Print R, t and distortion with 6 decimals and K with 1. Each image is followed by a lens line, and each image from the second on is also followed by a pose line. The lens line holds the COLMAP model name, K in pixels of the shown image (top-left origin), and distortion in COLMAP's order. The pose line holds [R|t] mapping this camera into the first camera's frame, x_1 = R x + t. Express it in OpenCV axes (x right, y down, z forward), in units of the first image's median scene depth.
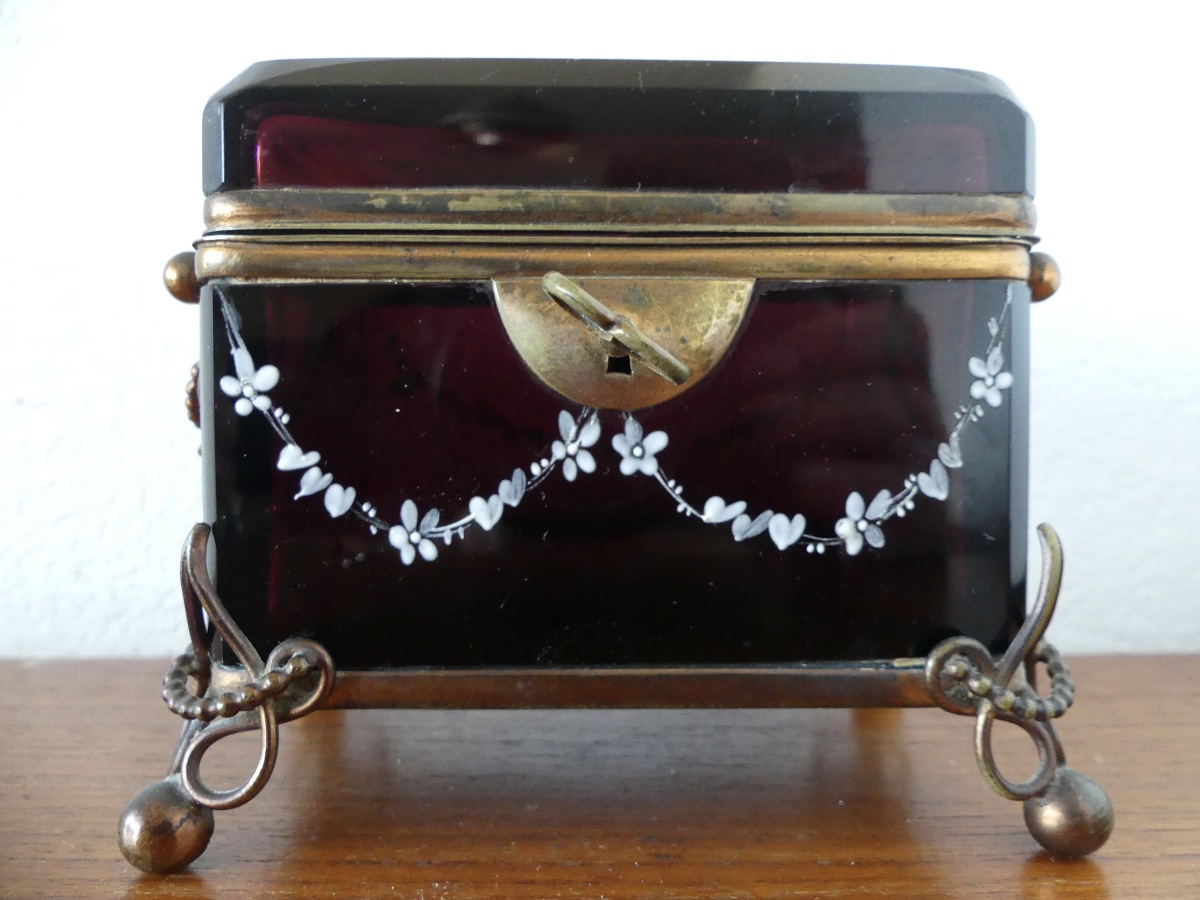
lens RADIAL K [[848.7, 0, 607.9], [0, 848.7, 476.5], [0, 0, 1]] dist [-0.023012, 0.002446]
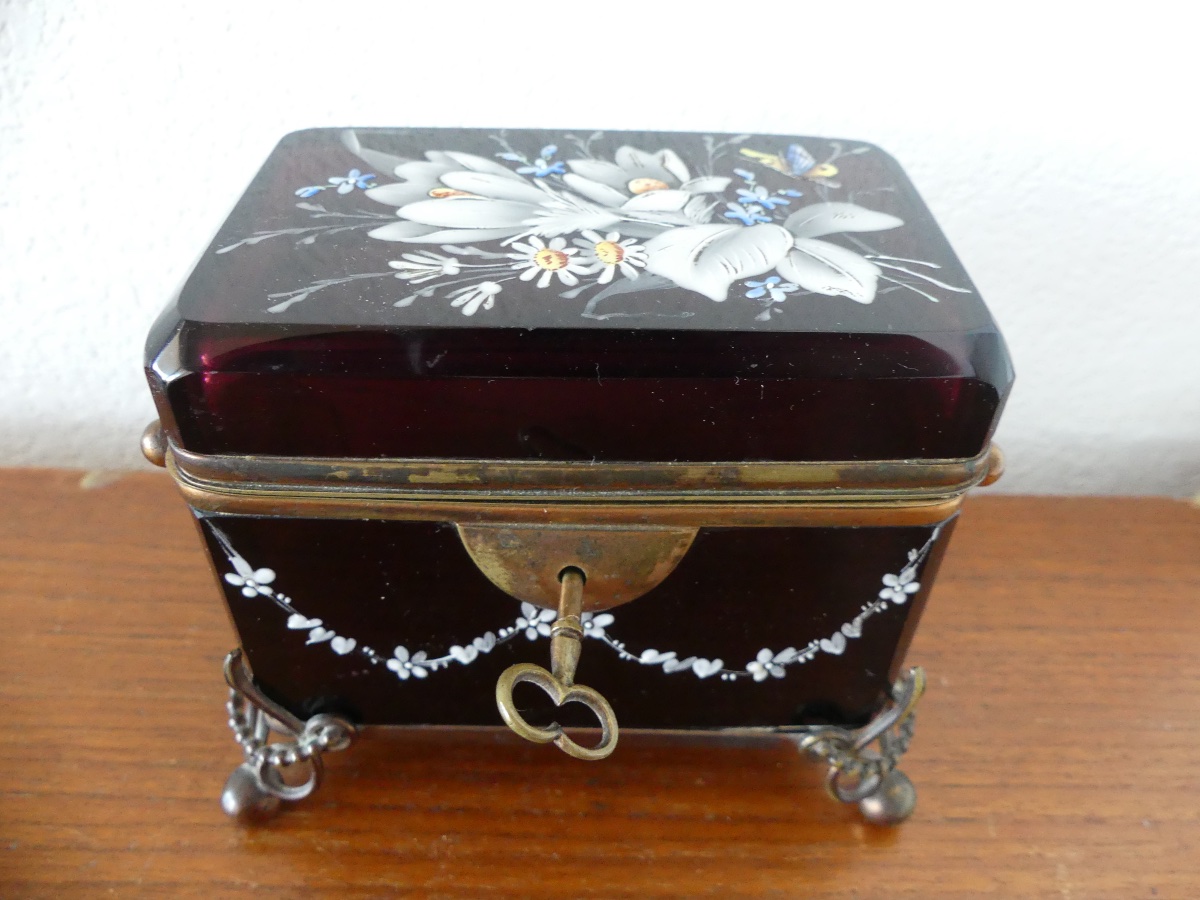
lens RADIAL K [[813.9, 0, 600.0], [0, 813.9, 450.0], [0, 0, 1]] dist [-0.004483, 0.001502]
pose [[0.999371, 0.035444, 0.001439, 0.041729], [-0.030461, 0.836660, 0.546875, -0.858997], [0.018179, -0.546575, 0.837213, 0.176038]]
